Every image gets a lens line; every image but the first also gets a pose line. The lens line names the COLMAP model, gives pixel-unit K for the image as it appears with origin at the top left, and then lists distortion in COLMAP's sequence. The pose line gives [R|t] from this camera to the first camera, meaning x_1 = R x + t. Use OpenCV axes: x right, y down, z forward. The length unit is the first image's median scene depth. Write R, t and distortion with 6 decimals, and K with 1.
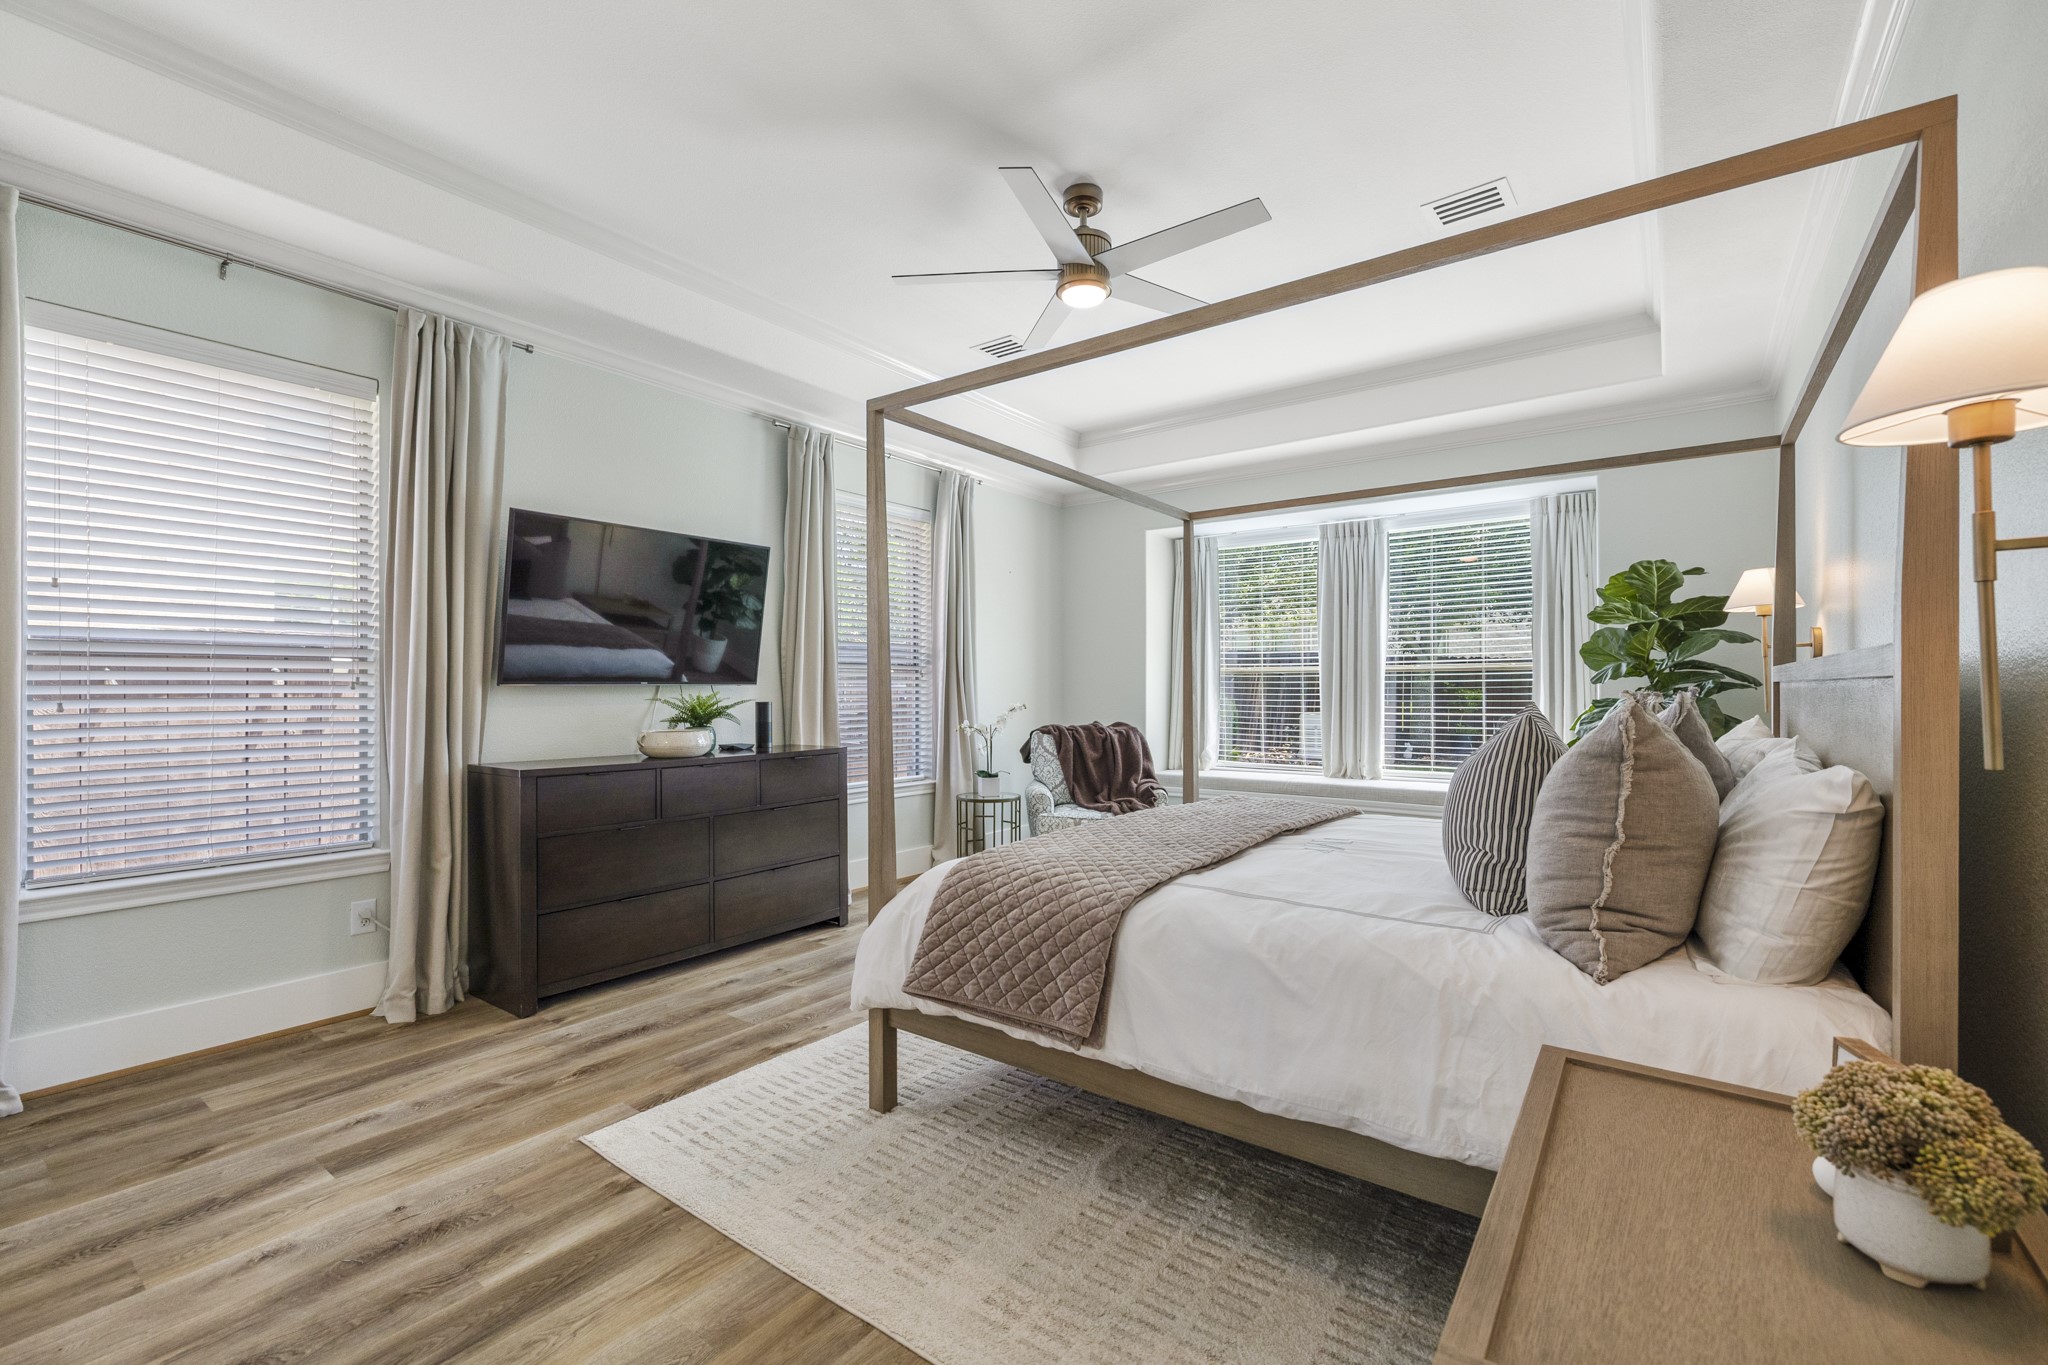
lens RADIAL K [[876.3, 0, 1023.3], [0, 876.3, 689.9], [0, 0, 1]] dist [0.004829, -0.000741]
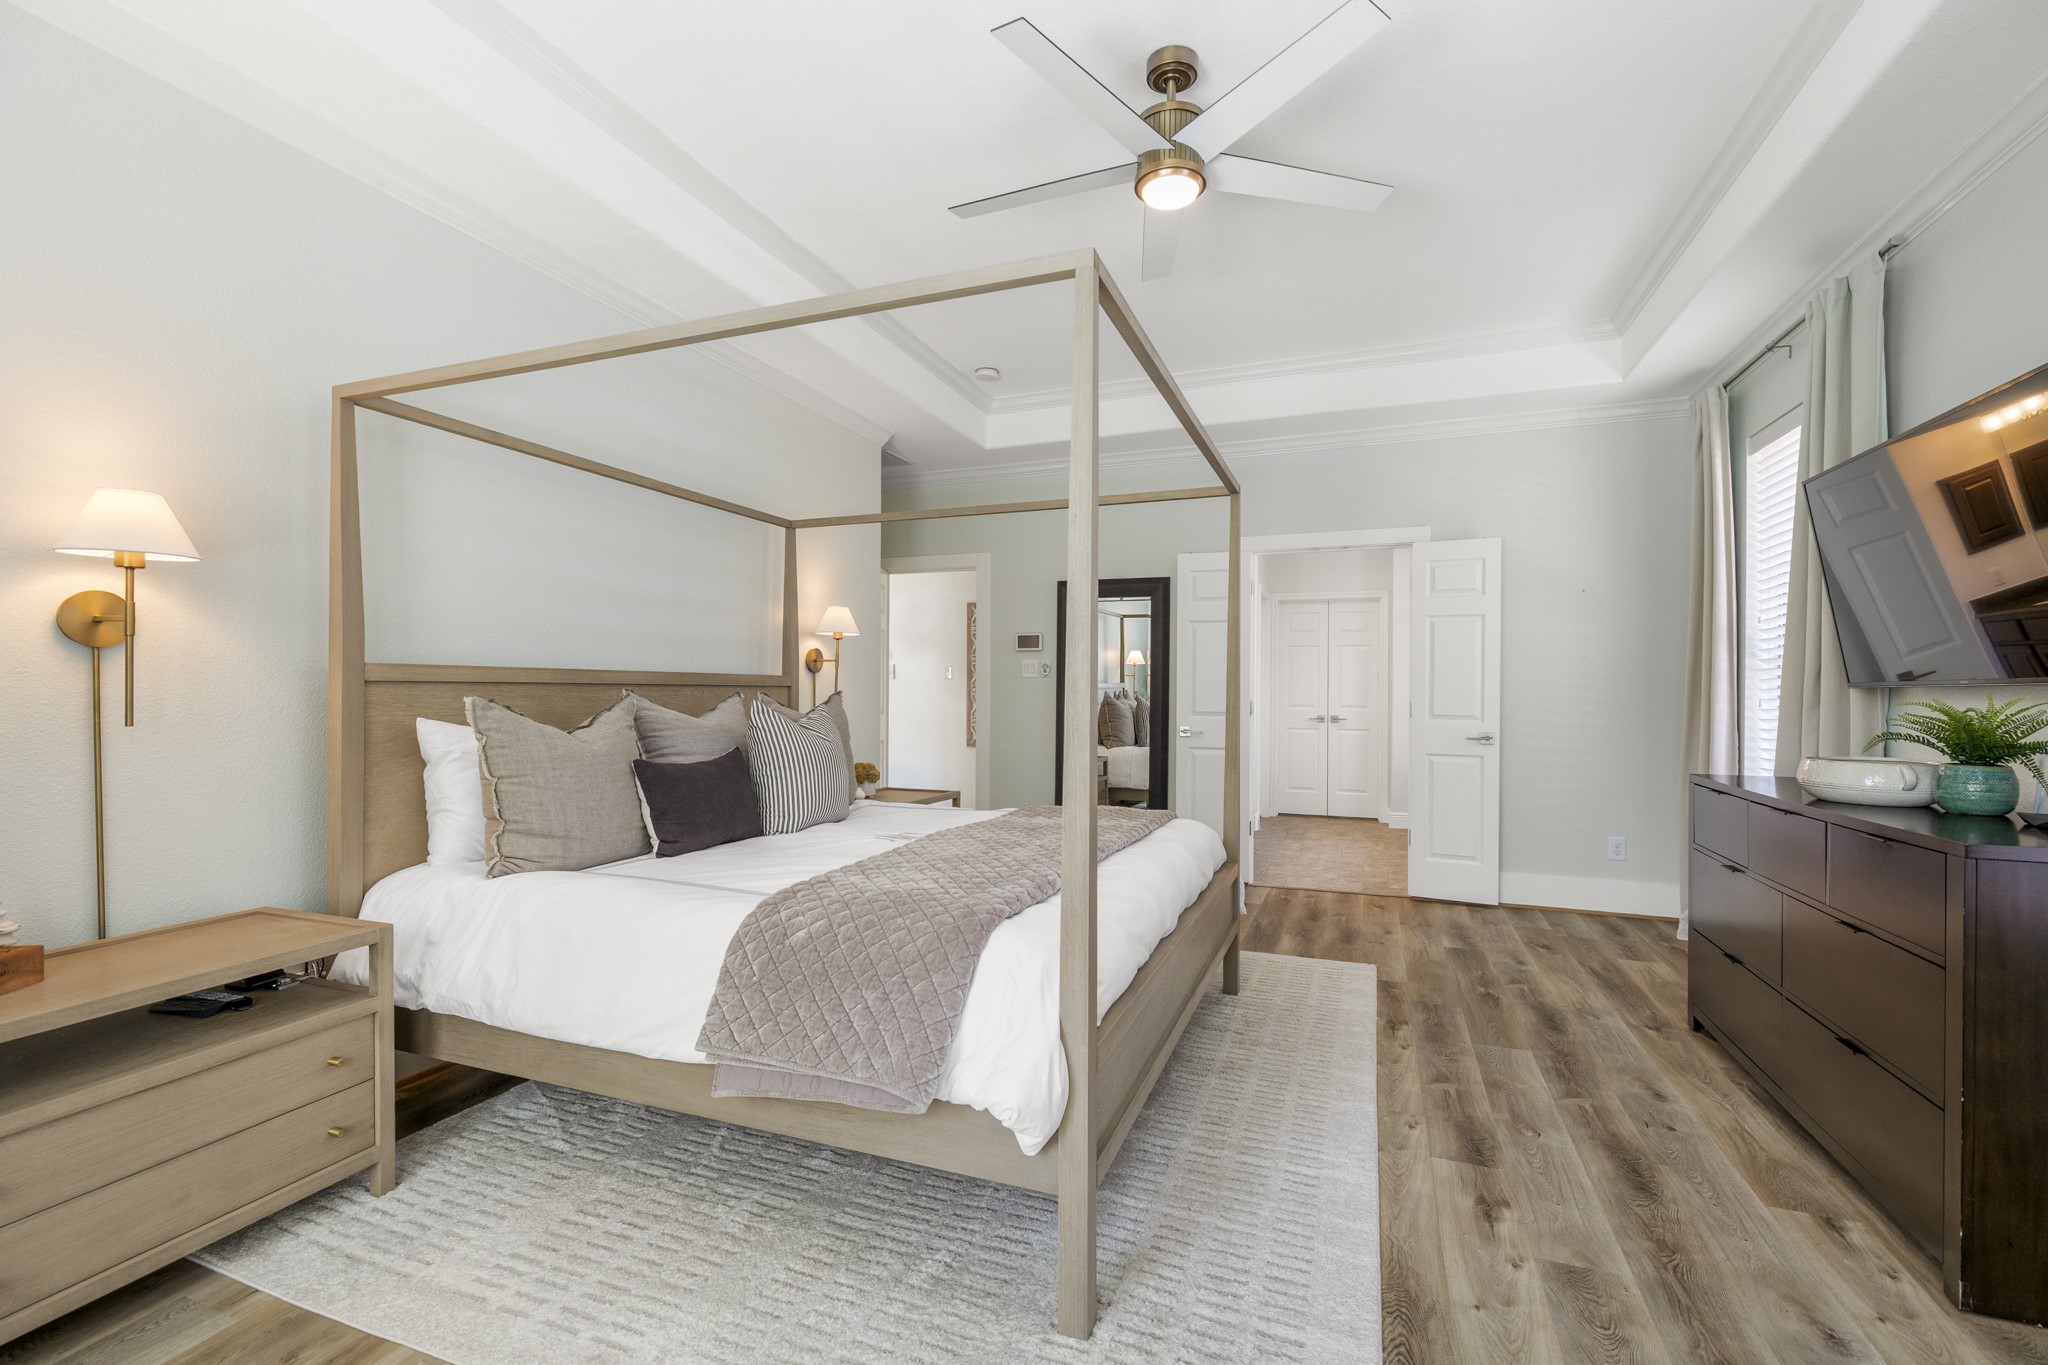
lens RADIAL K [[876.3, 0, 1040.6], [0, 876.3, 691.7], [0, 0, 1]] dist [0.004829, -0.000741]
pose [[-0.959285, -0.000294, -0.282439, 0.465954], [-0.001096, 0.999996, 0.002681, -0.002585], [0.282437, 0.002881, -0.959281, 2.001768]]
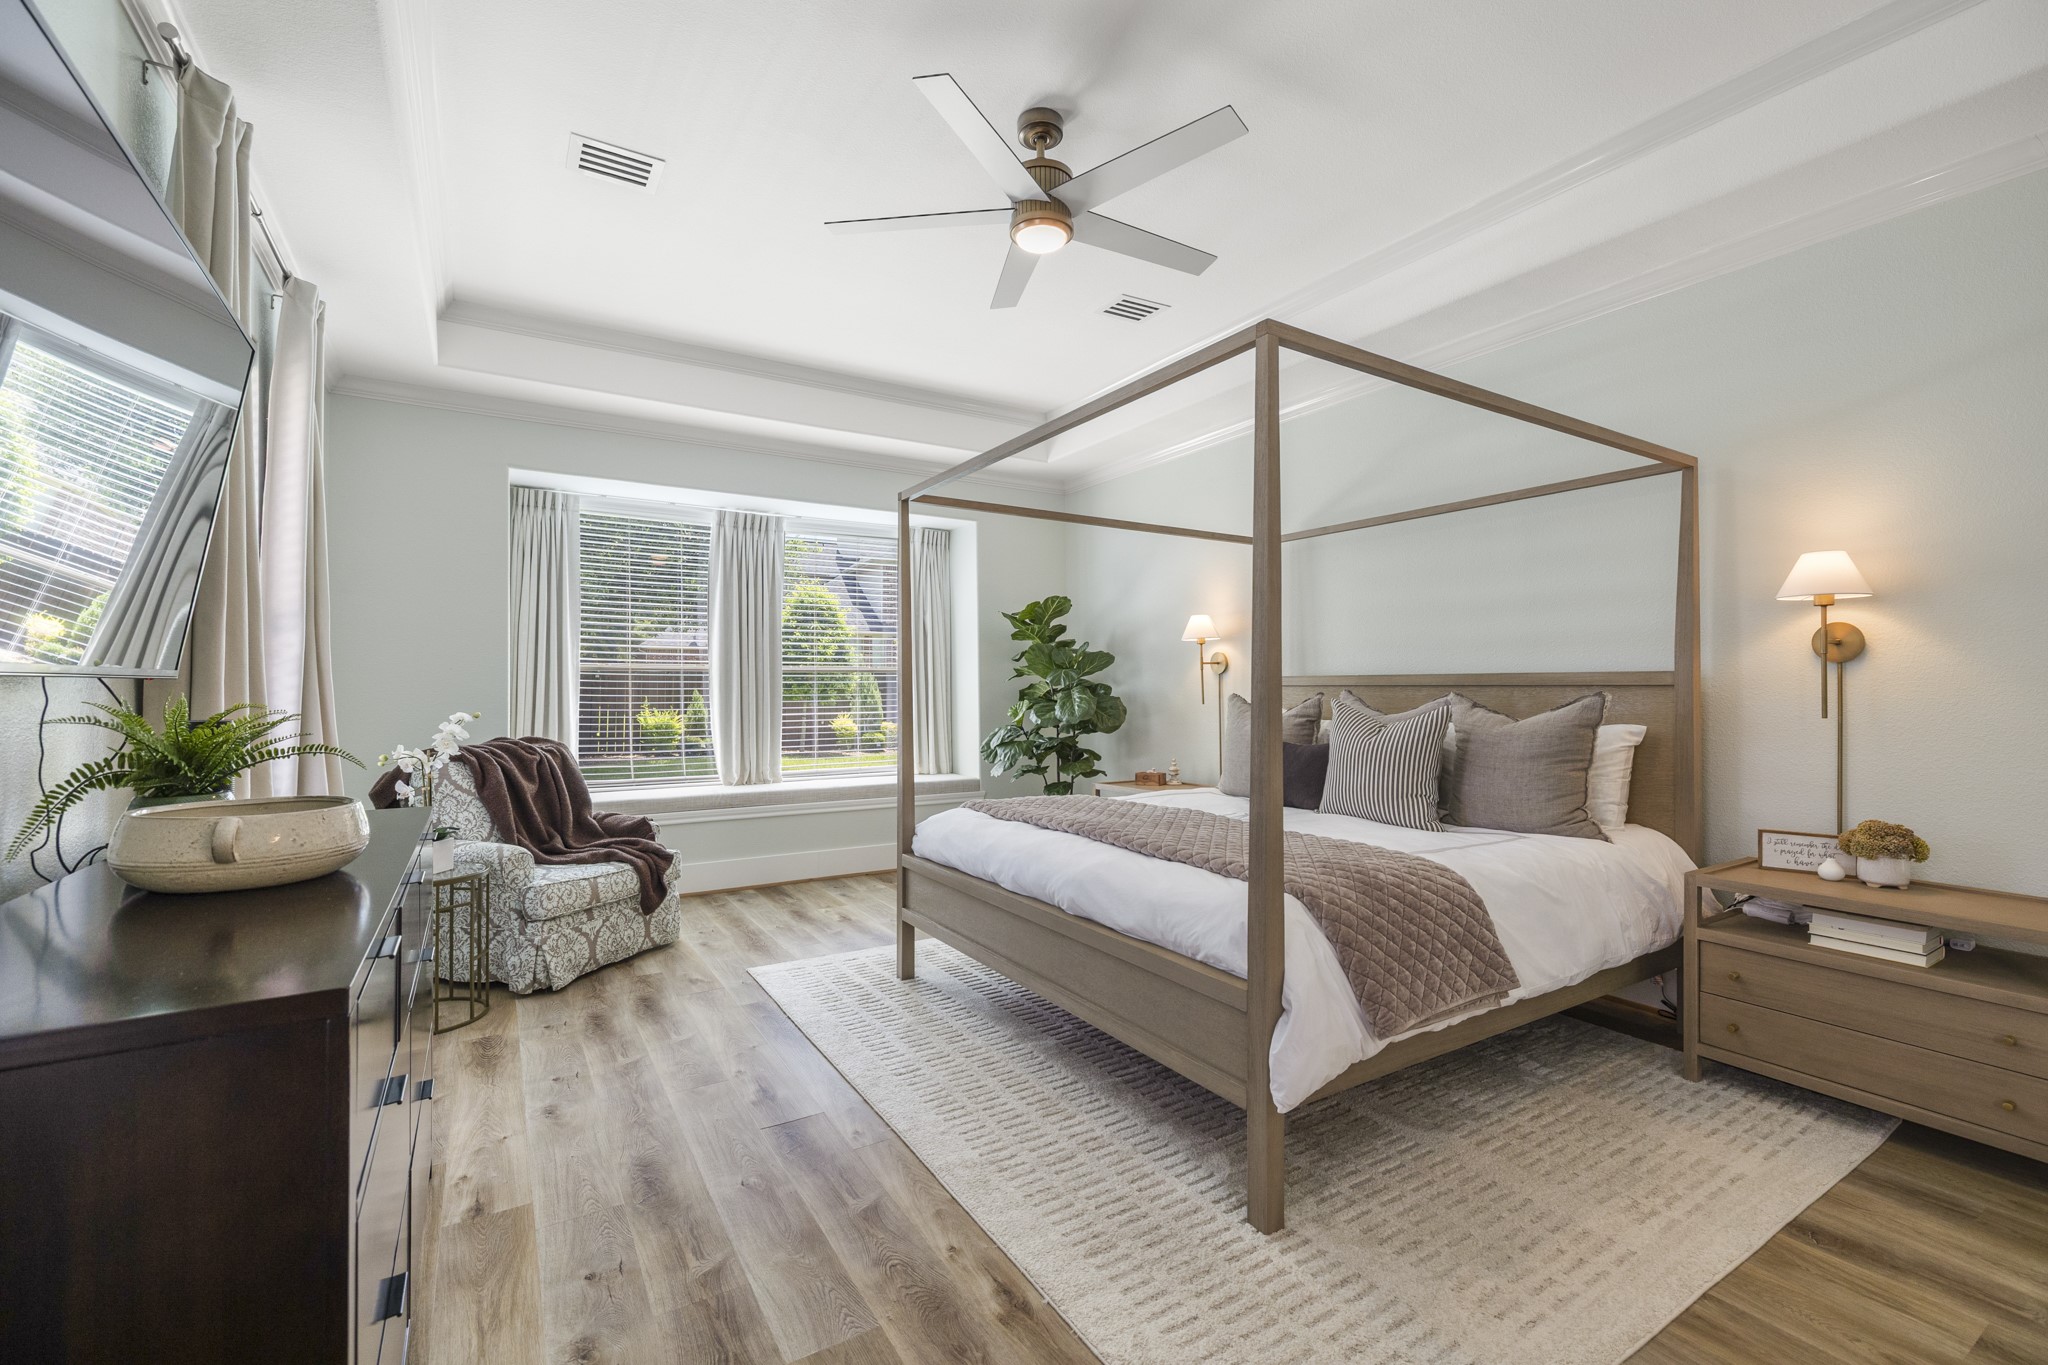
lens RADIAL K [[876.3, 0, 1029.2], [0, 876.3, 675.0], [0, 0, 1]] dist [0.004829, -0.000741]
pose [[0.361743, 0.016324, 0.932135, -0.866185], [0.000816, 0.999841, -0.017826, 0.000102], [-0.932278, 0.007209, 0.361672, 0.811626]]
